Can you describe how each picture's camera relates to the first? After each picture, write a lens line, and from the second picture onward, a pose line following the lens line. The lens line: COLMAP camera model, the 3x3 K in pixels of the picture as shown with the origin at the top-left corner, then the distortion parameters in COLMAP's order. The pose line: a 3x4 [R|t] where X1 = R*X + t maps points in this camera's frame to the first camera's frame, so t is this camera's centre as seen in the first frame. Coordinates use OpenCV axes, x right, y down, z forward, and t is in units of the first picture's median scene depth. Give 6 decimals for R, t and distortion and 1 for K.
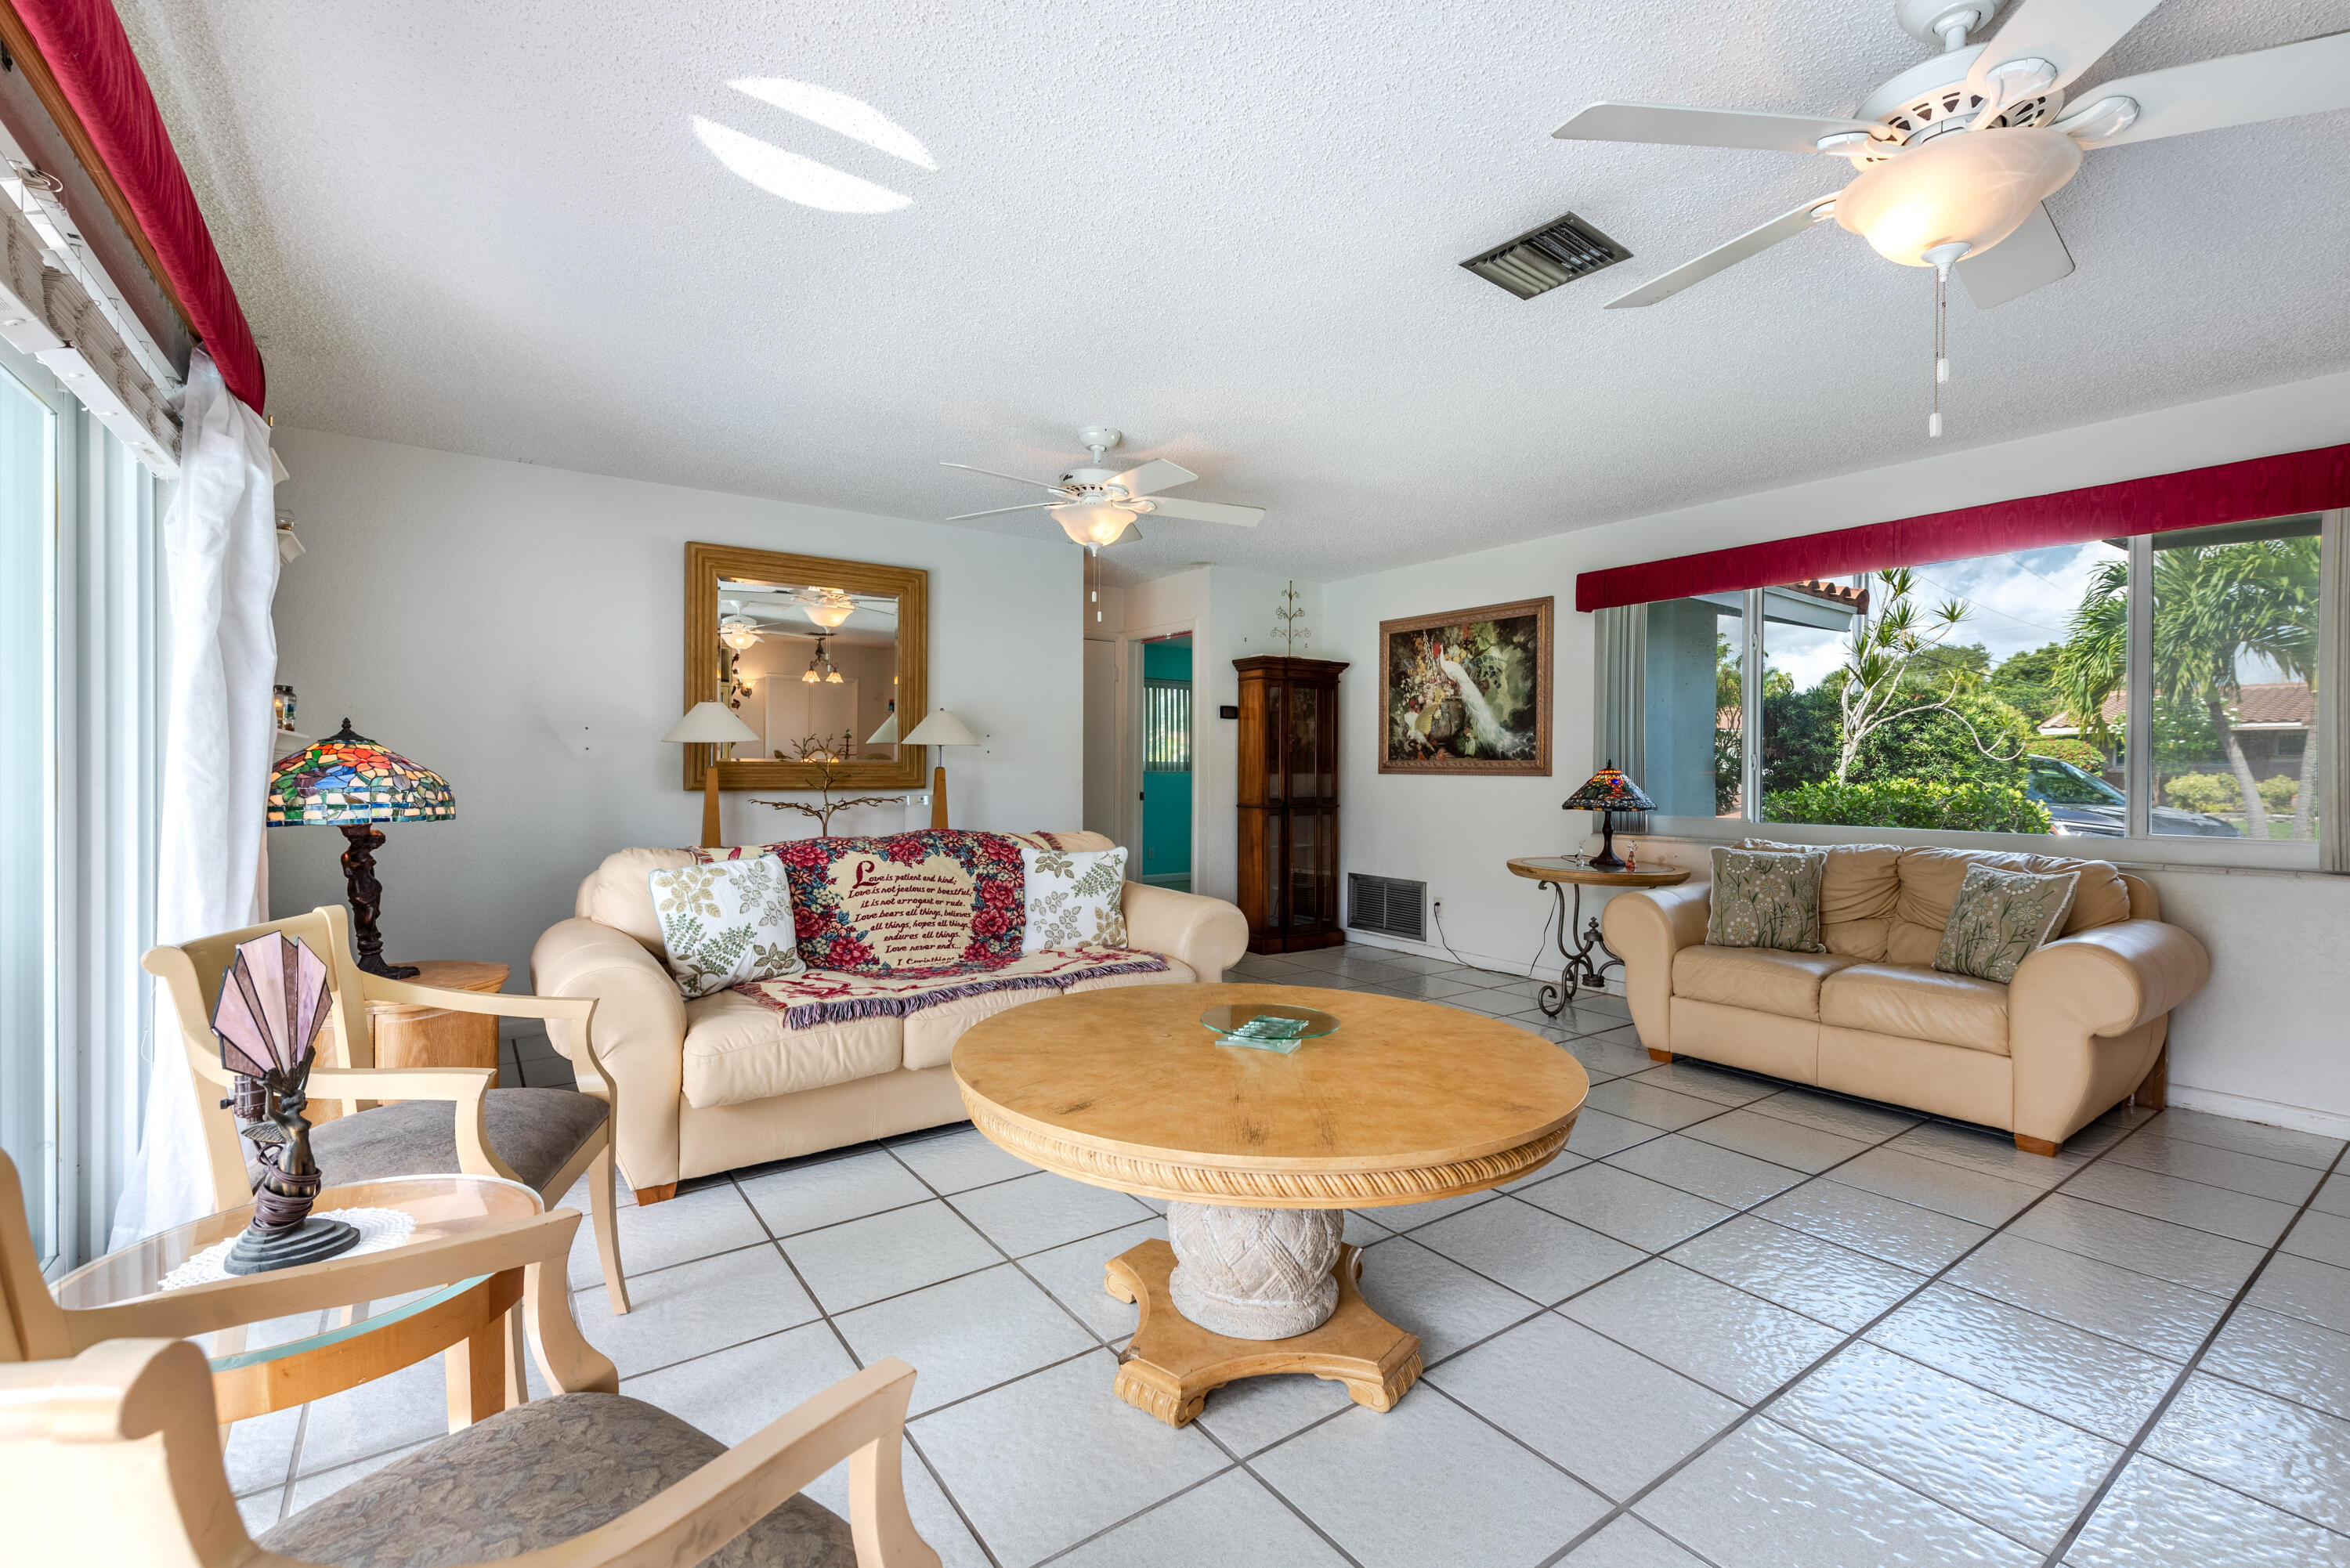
lens RADIAL K [[1019.1, 0, 1175.3], [0, 1019.1, 770.3], [0, 0, 1]] dist [-0.002381, -0.001523]
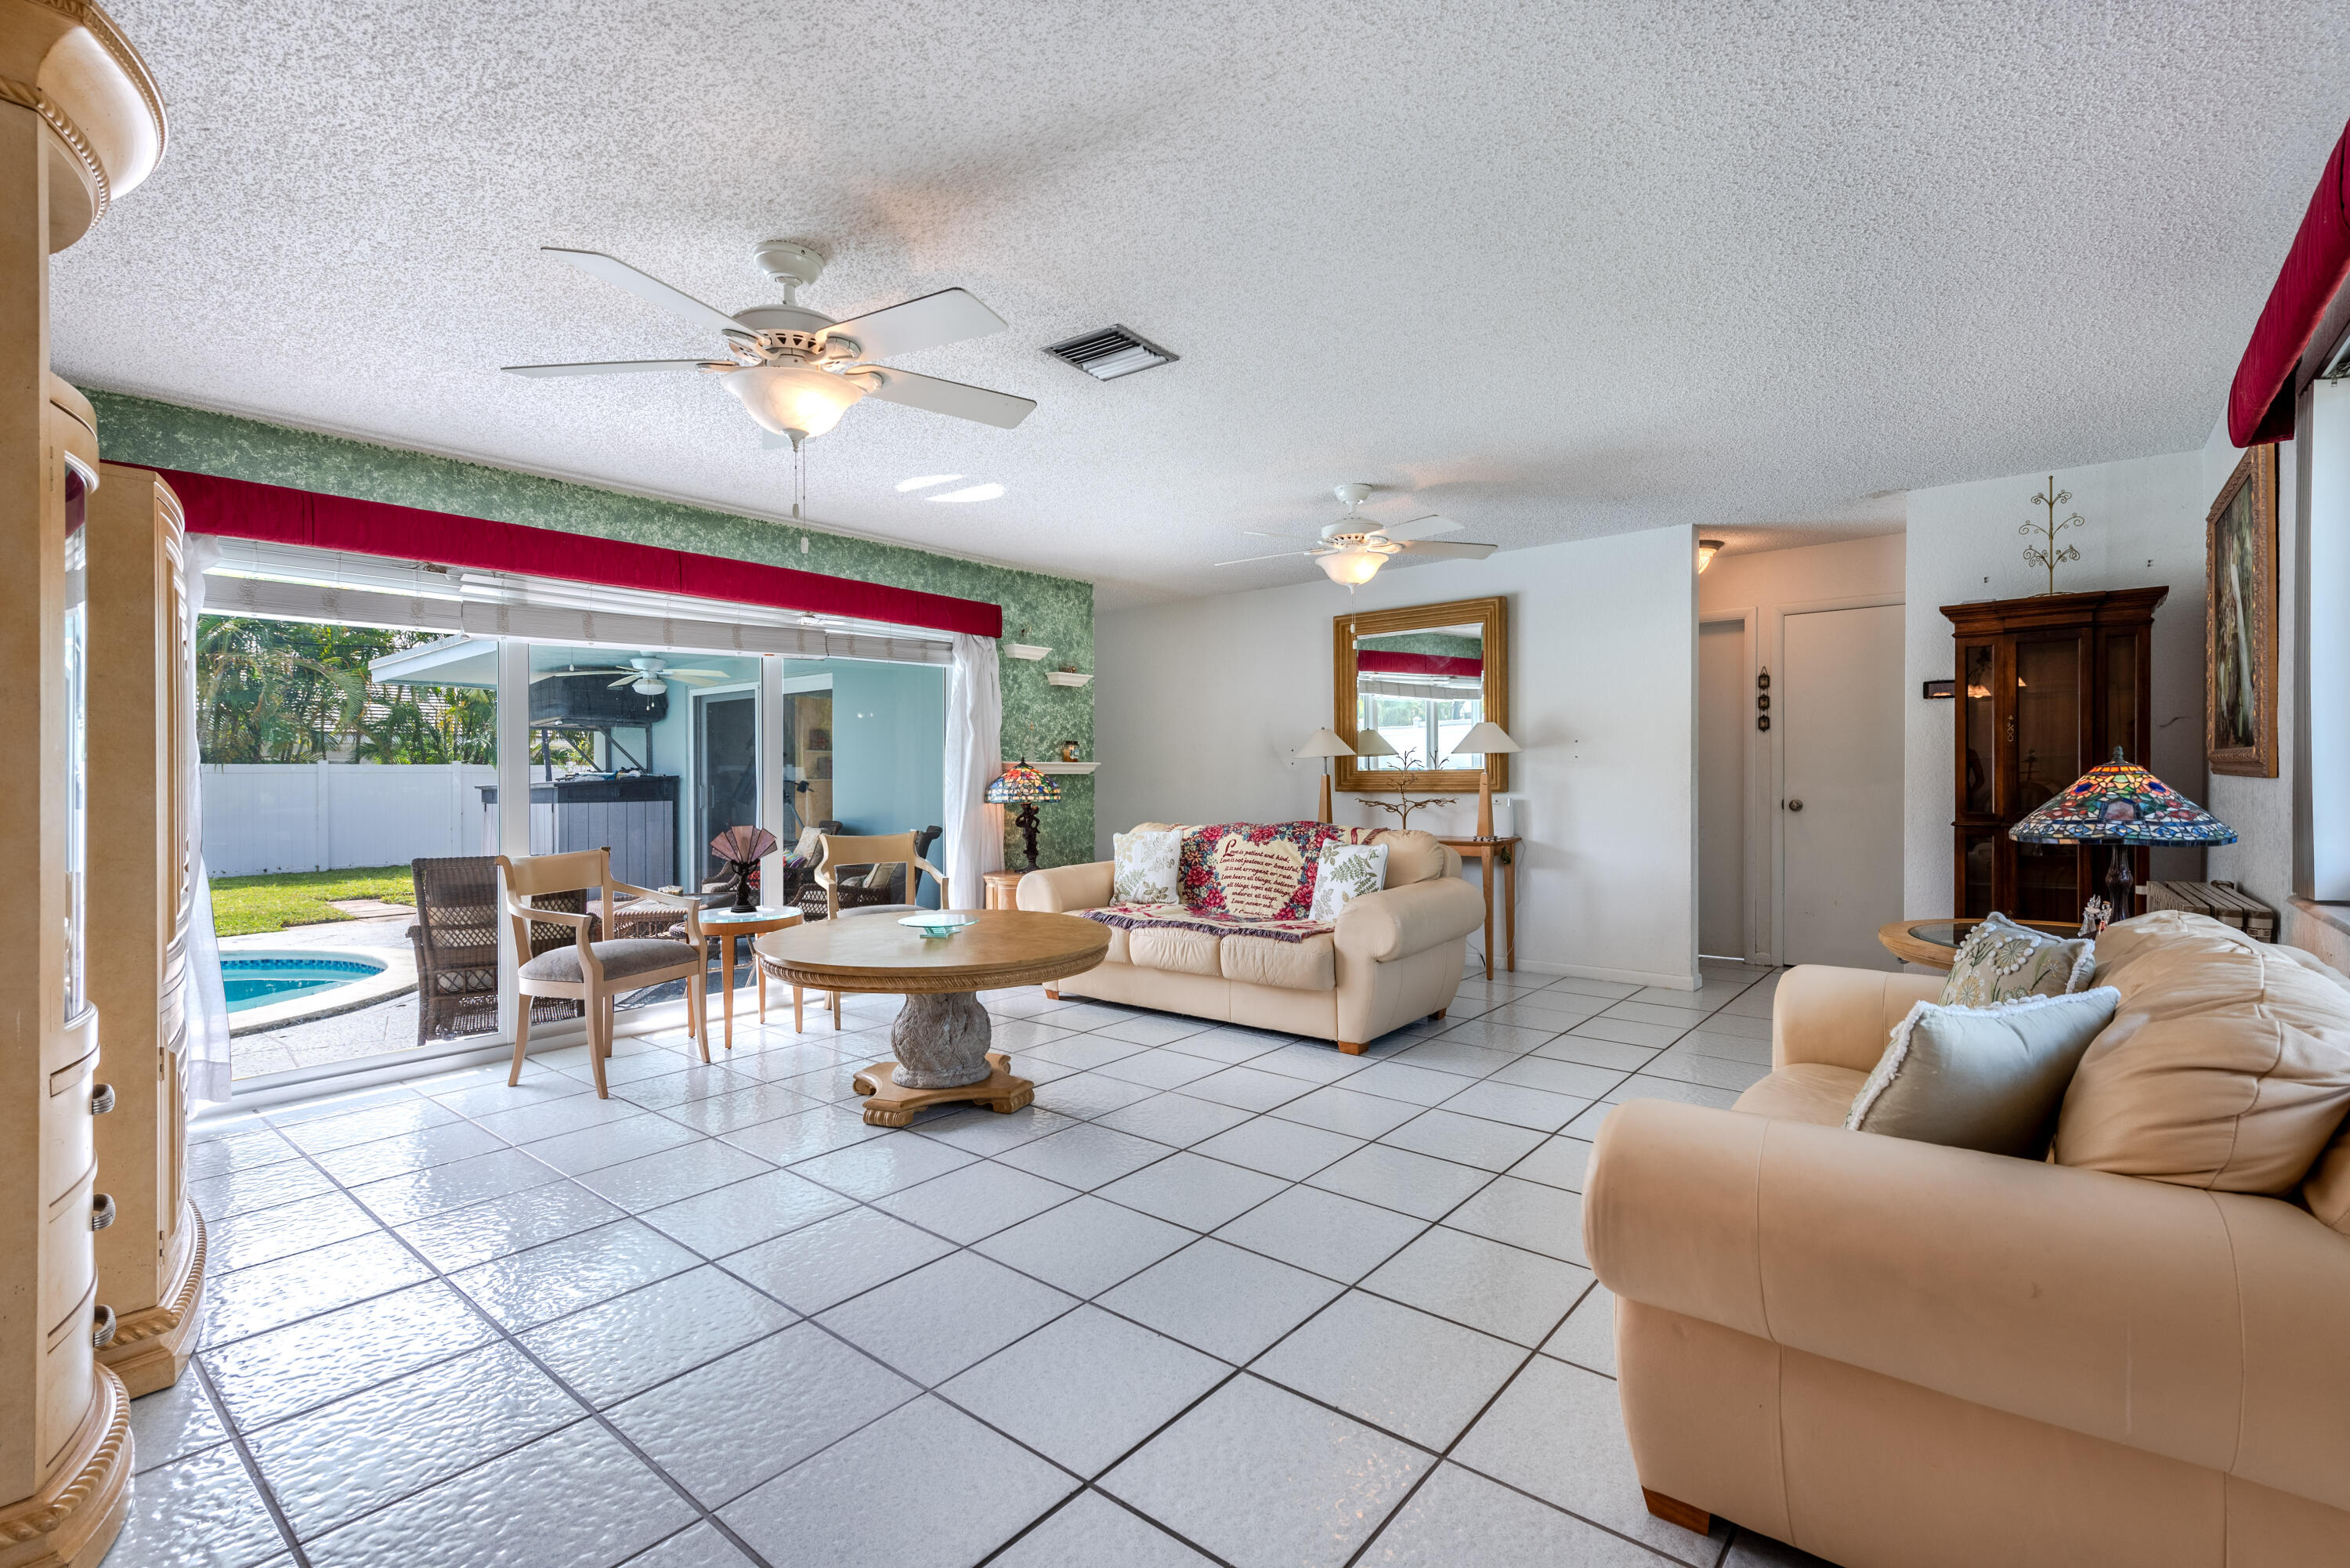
lens RADIAL K [[1038.1, 0, 1175.0], [0, 1038.1, 784.0], [0, 0, 1]] dist [0.000658, -0.000122]
pose [[0.257208, 0.000142, -0.966356, 1.083061], [0.009375, 0.999953, 0.002642, 0.003968], [0.966311, -0.009739, 0.257194, 0.517705]]
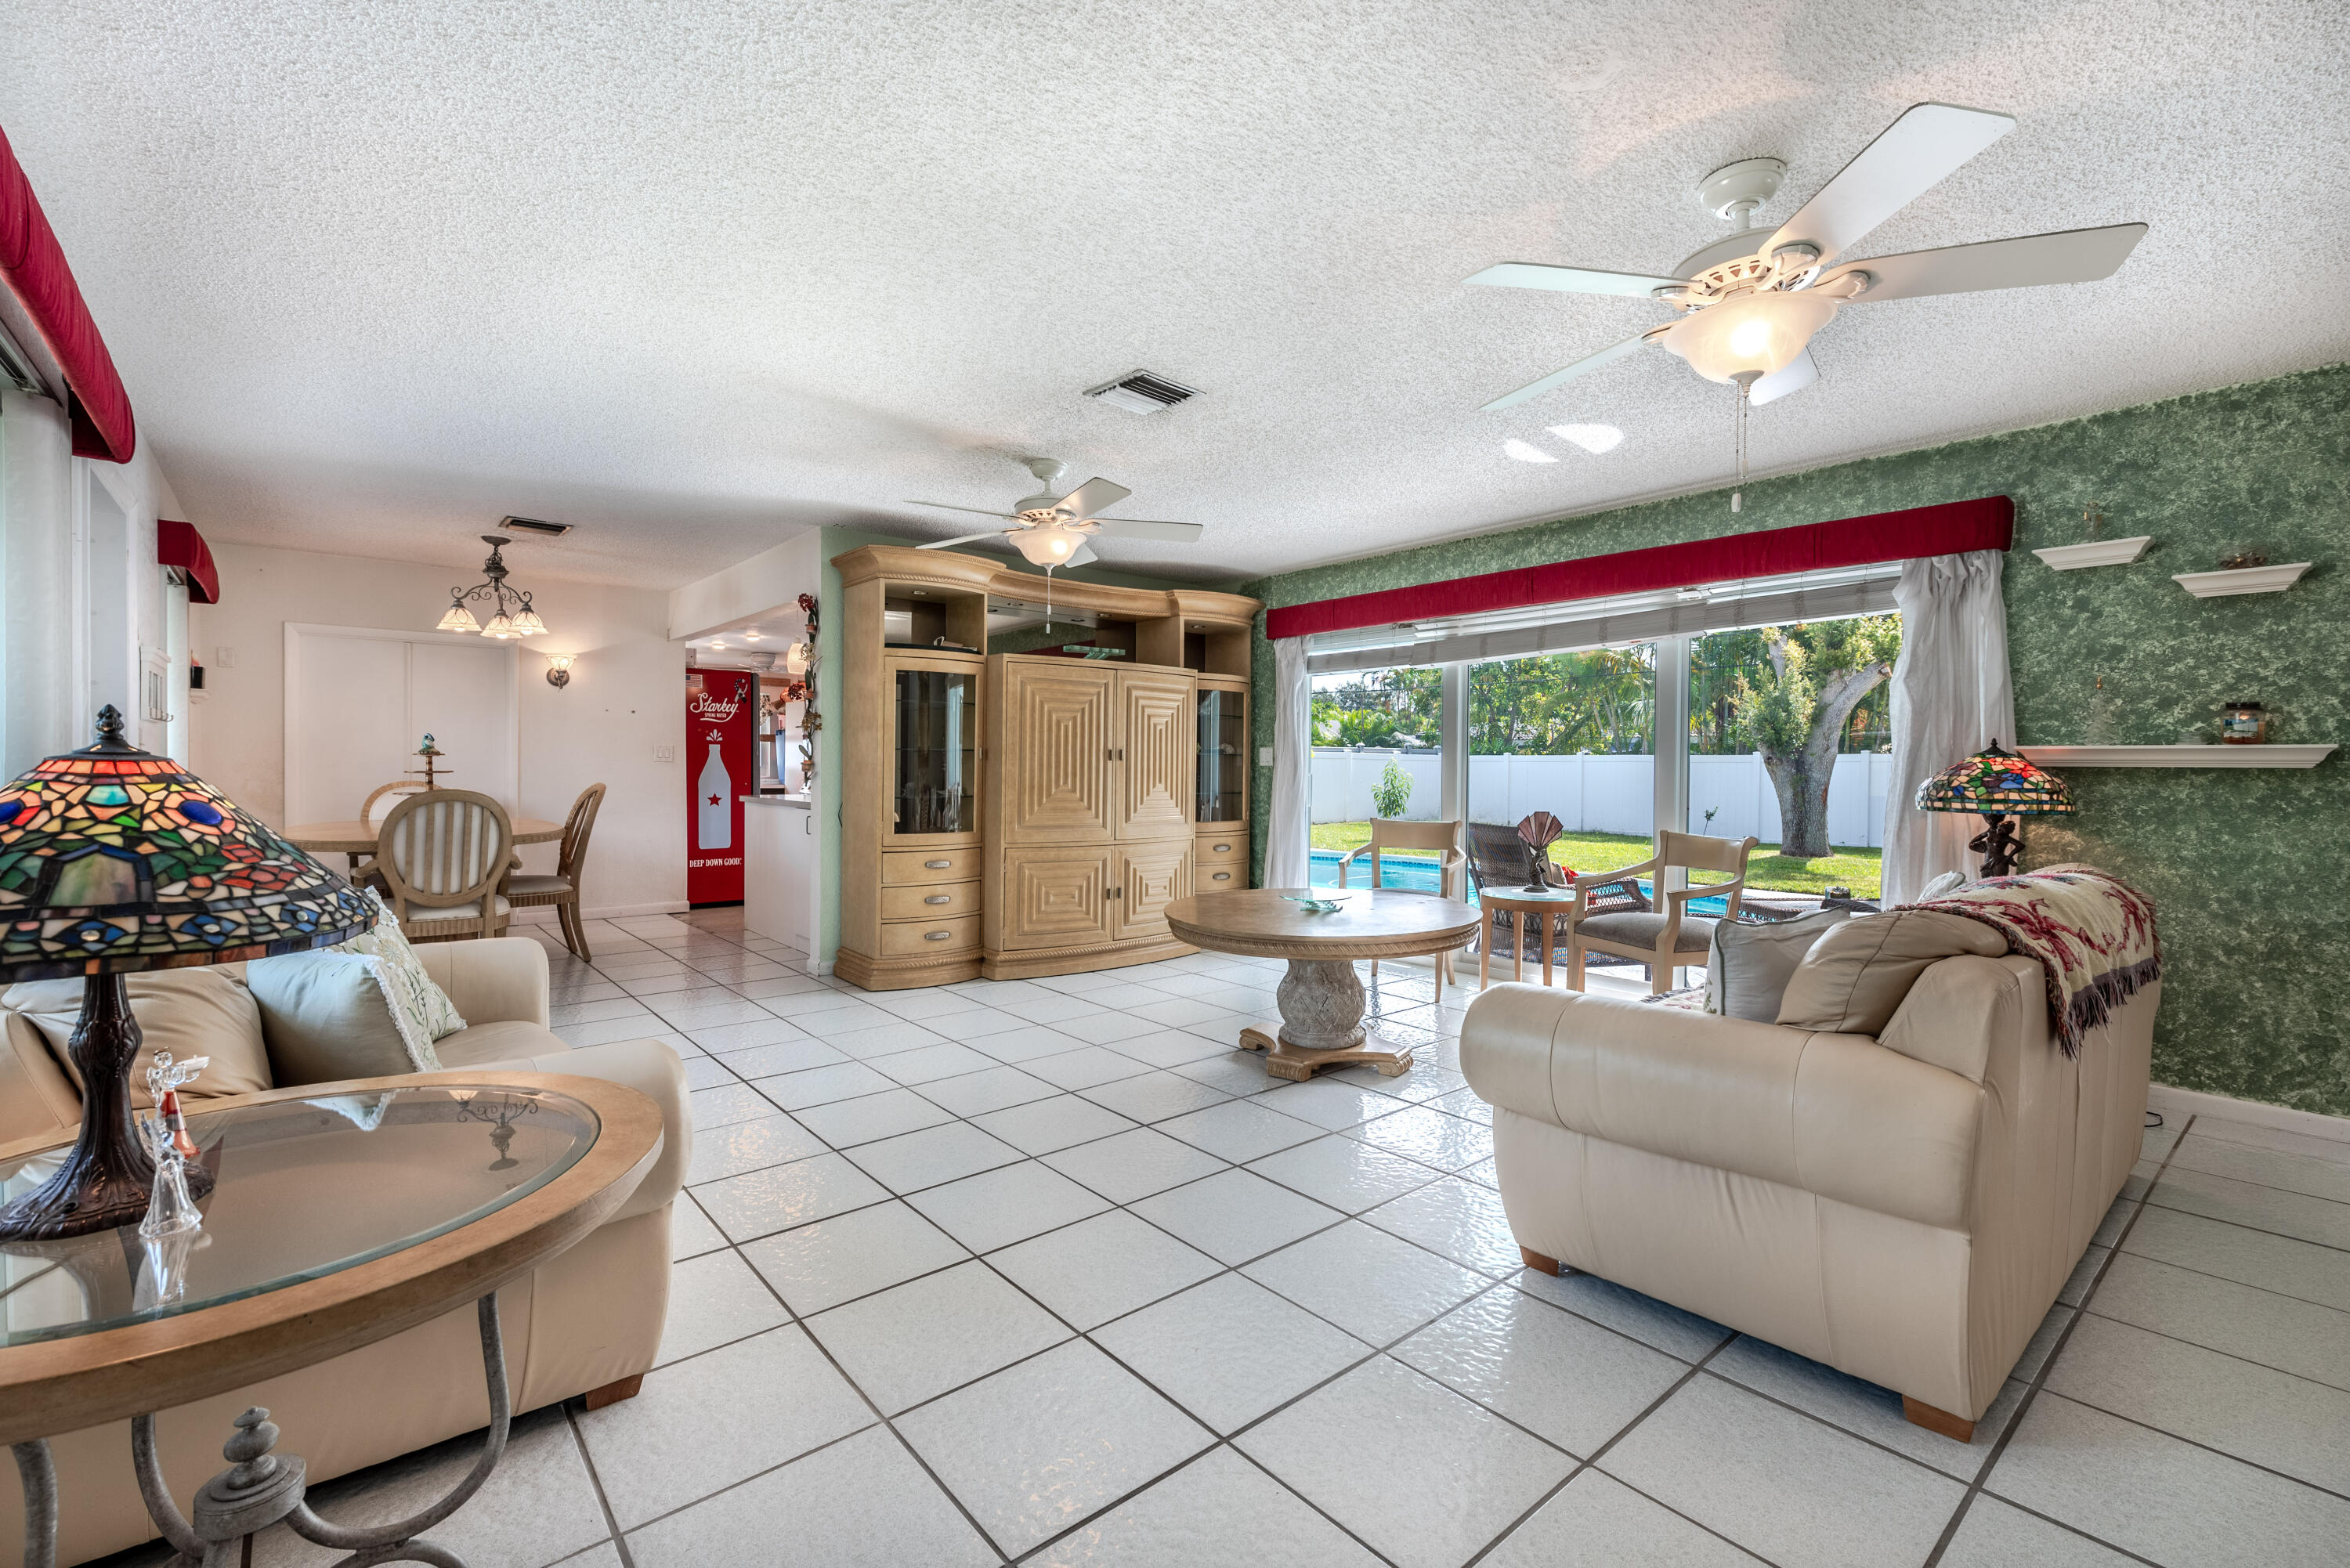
lens RADIAL K [[1019.1, 0, 1175.3], [0, 1019.1, 770.3], [0, 0, 1]] dist [-0.002381, -0.001523]
pose [[-0.996379, -0.013183, -0.083997, 0.294654], [-0.013032, 0.999912, -0.002339, 0.007076], [0.084021, -0.001236, -0.996463, 1.634429]]
